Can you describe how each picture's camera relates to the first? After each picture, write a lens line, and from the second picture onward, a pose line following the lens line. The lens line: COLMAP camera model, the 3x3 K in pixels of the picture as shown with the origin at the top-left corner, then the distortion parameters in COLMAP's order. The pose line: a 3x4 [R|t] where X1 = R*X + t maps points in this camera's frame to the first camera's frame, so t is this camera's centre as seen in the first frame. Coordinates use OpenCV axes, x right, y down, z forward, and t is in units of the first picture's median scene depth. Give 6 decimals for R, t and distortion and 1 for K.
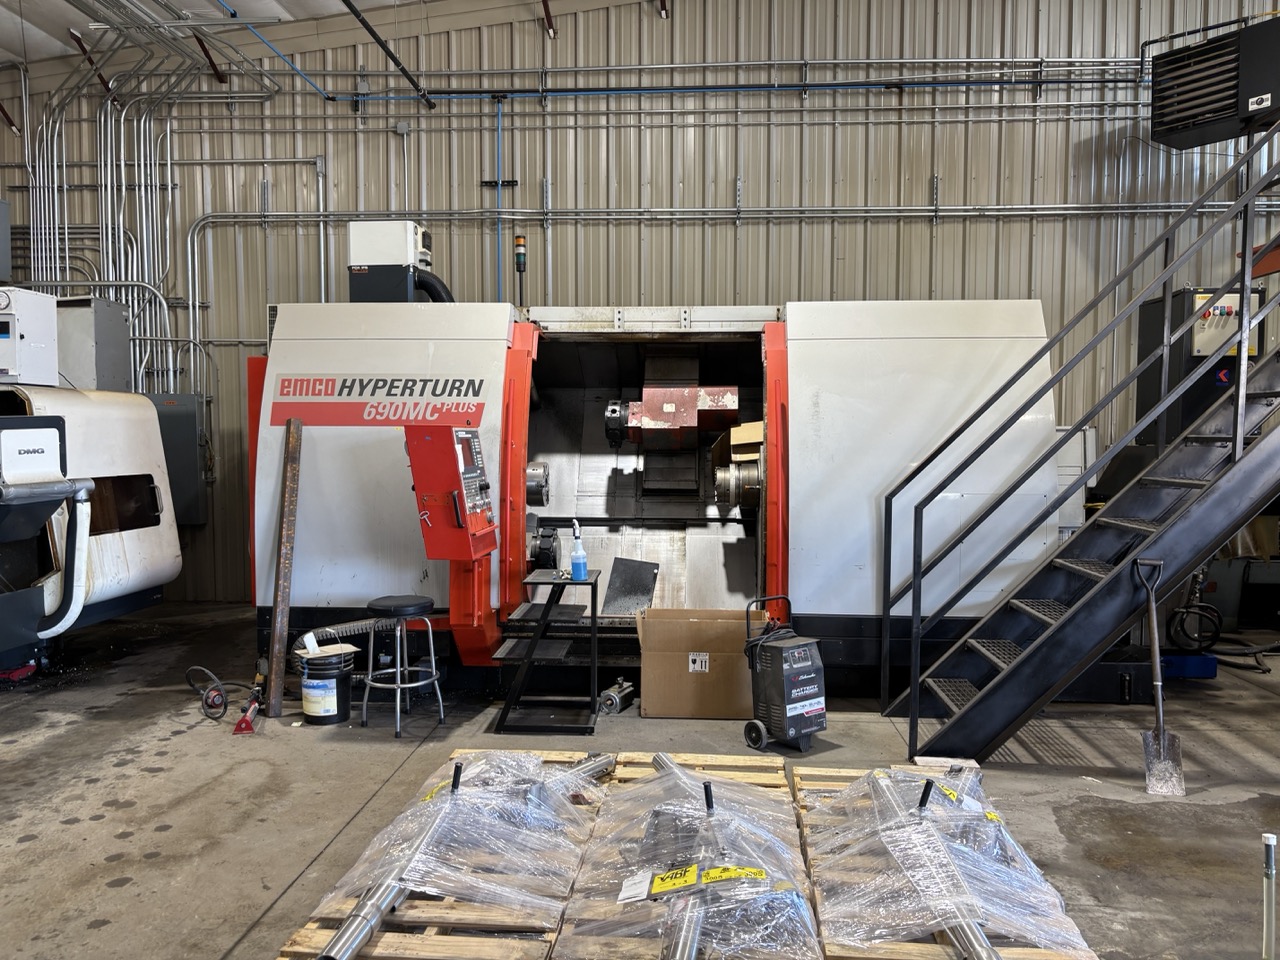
lens RADIAL K [[977.4, 0, 637.7], [0, 977.4, 536.2], [0, 0, 1]] dist [0.035869, -0.013541]
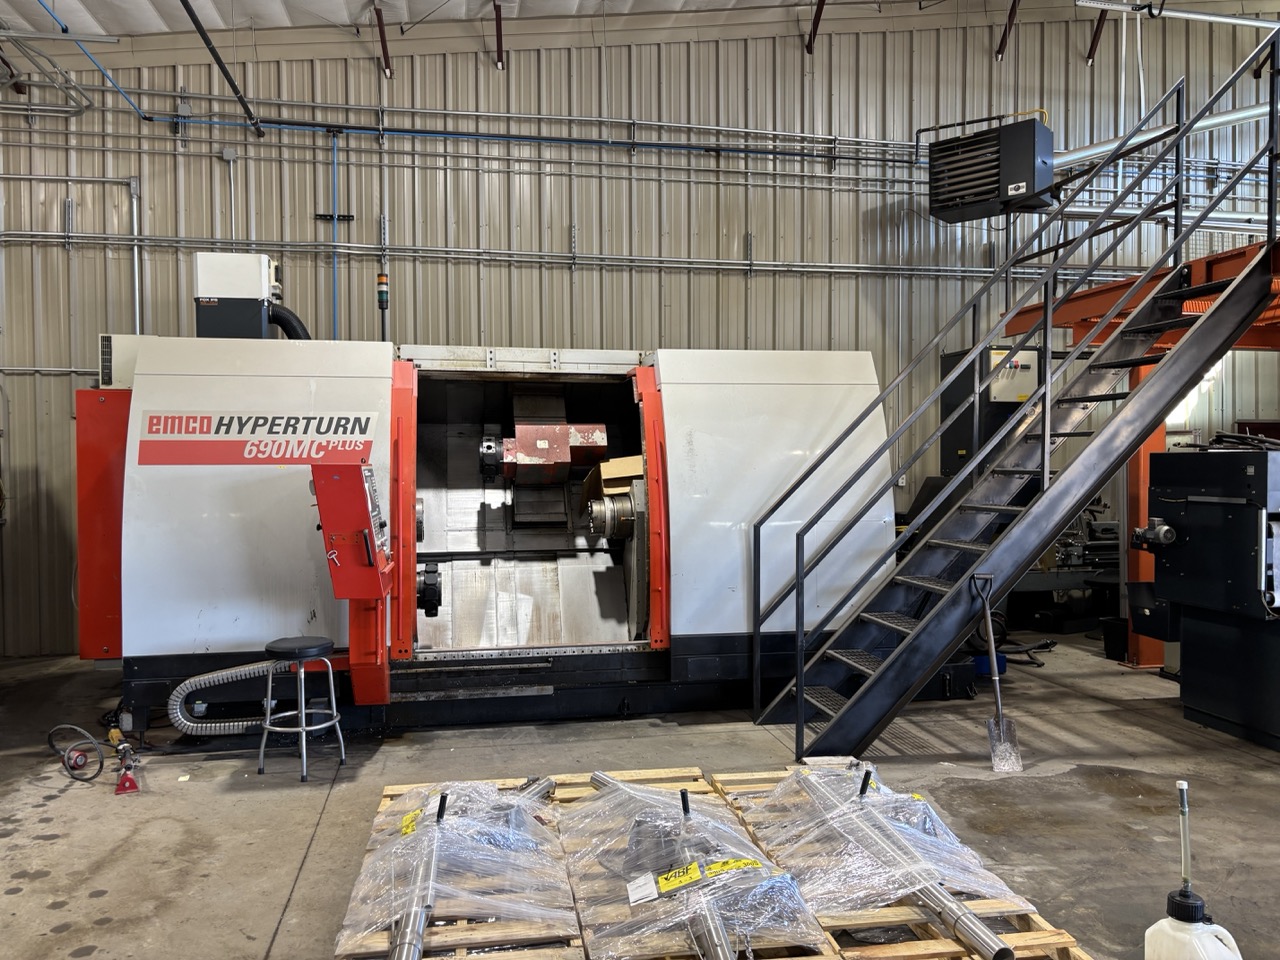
lens RADIAL K [[977.4, 0, 637.7], [0, 977.4, 536.2], [0, 0, 1]] dist [0.035869, -0.013541]
pose [[0.969864, -0.024974, 0.242363, -0.118870], [0.031925, 0.999183, -0.024792, -0.004085], [-0.241545, 0.031782, 0.969869, -0.032502]]
